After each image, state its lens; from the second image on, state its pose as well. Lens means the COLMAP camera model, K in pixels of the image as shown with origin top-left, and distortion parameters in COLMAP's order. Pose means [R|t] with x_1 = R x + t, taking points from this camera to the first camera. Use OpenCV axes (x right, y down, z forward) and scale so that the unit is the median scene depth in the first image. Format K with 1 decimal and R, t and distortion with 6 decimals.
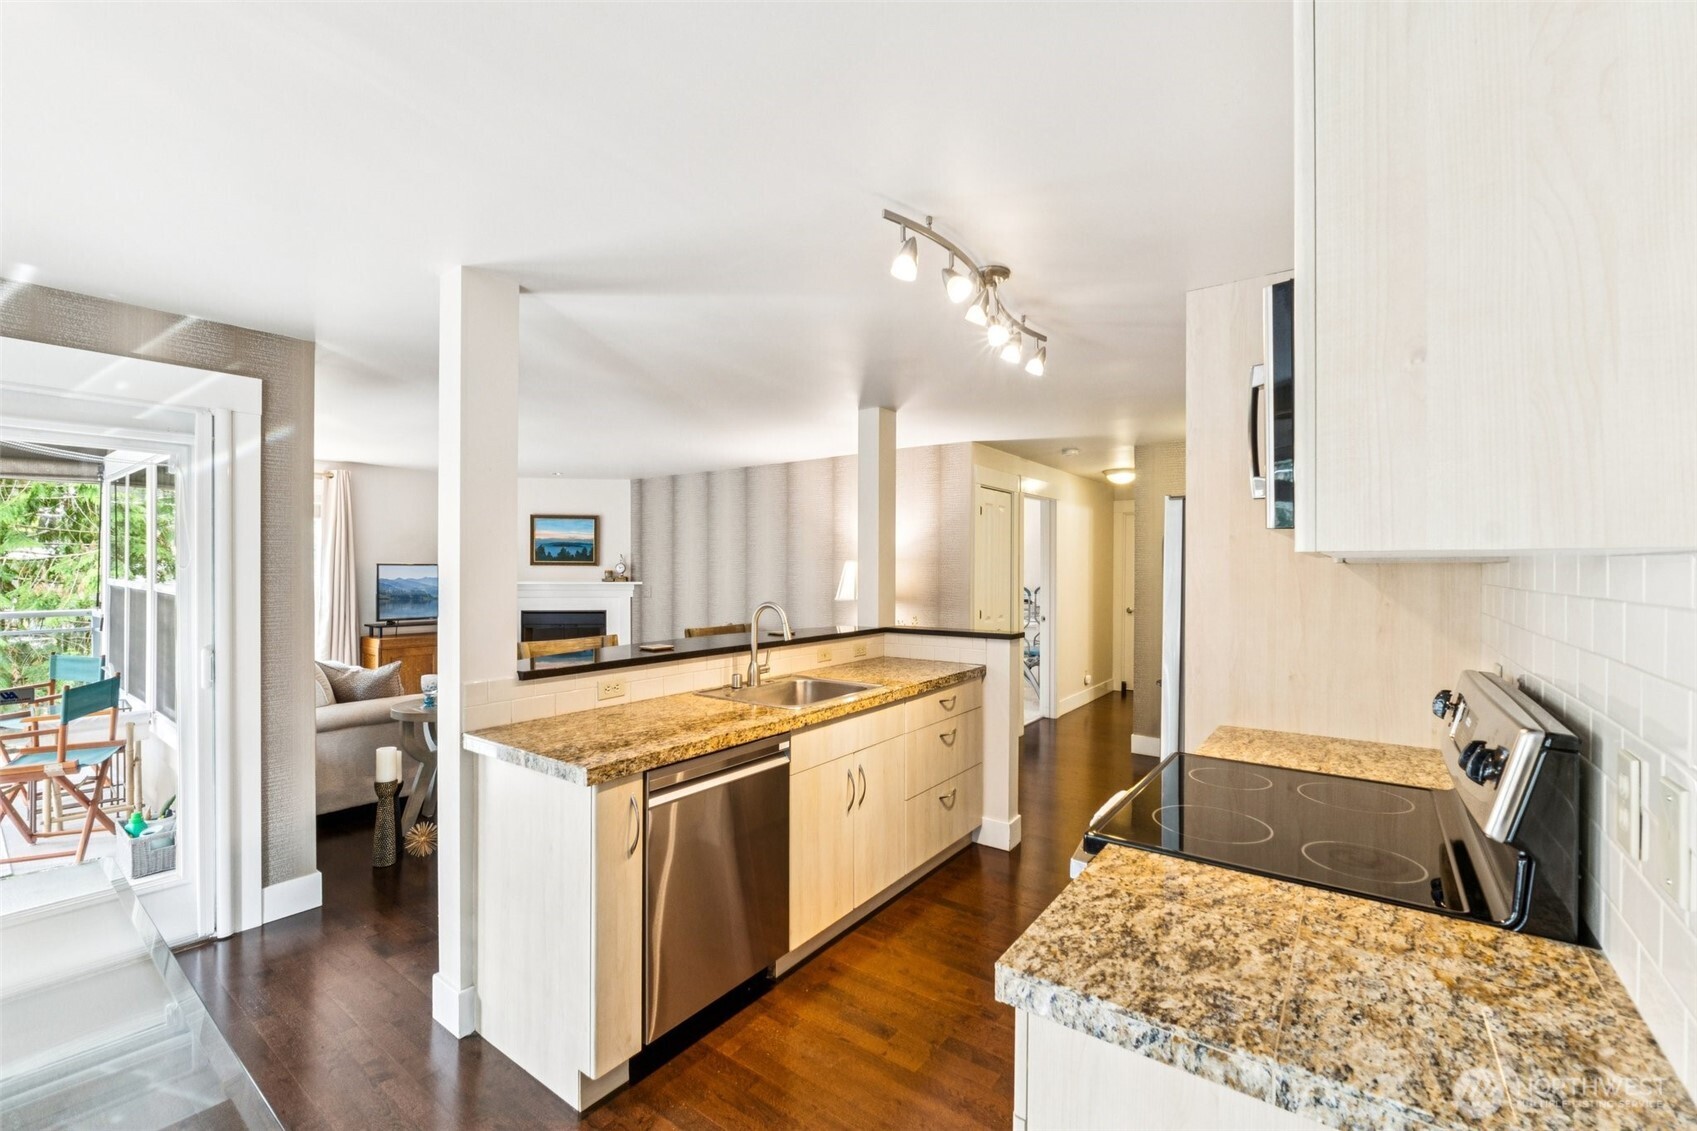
lens RADIAL K [[715.6, 0, 853.4], [0, 715.6, 570.2], [0, 0, 1]] dist [-0.003228, -0.001299]
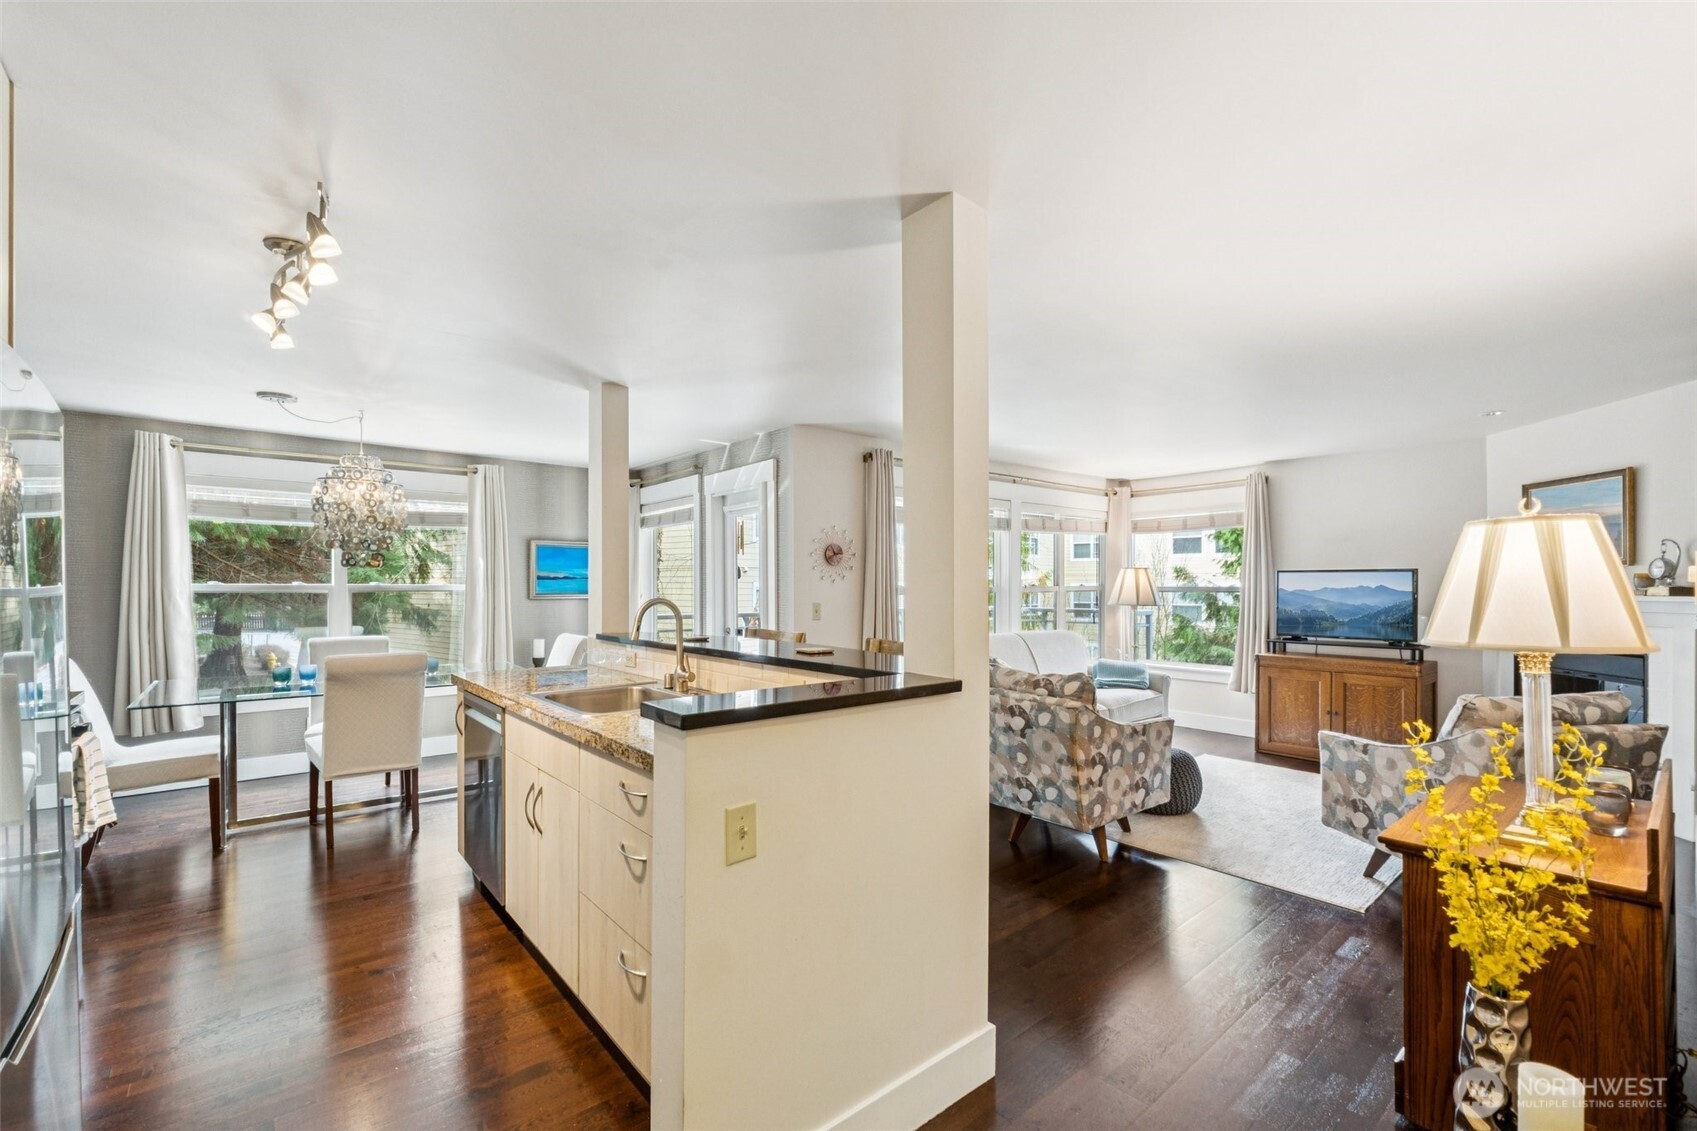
lens RADIAL K [[715.6, 0, 853.3], [0, 715.6, 591.8], [0, 0, 1]] dist [-0.003228, -0.001299]
pose [[-0.212871, 0.004825, -0.977068, 0.267779], [0.001643, 0.999988, 0.004581, 0.010022], [0.977079, -0.000630, -0.212877, 0.565025]]
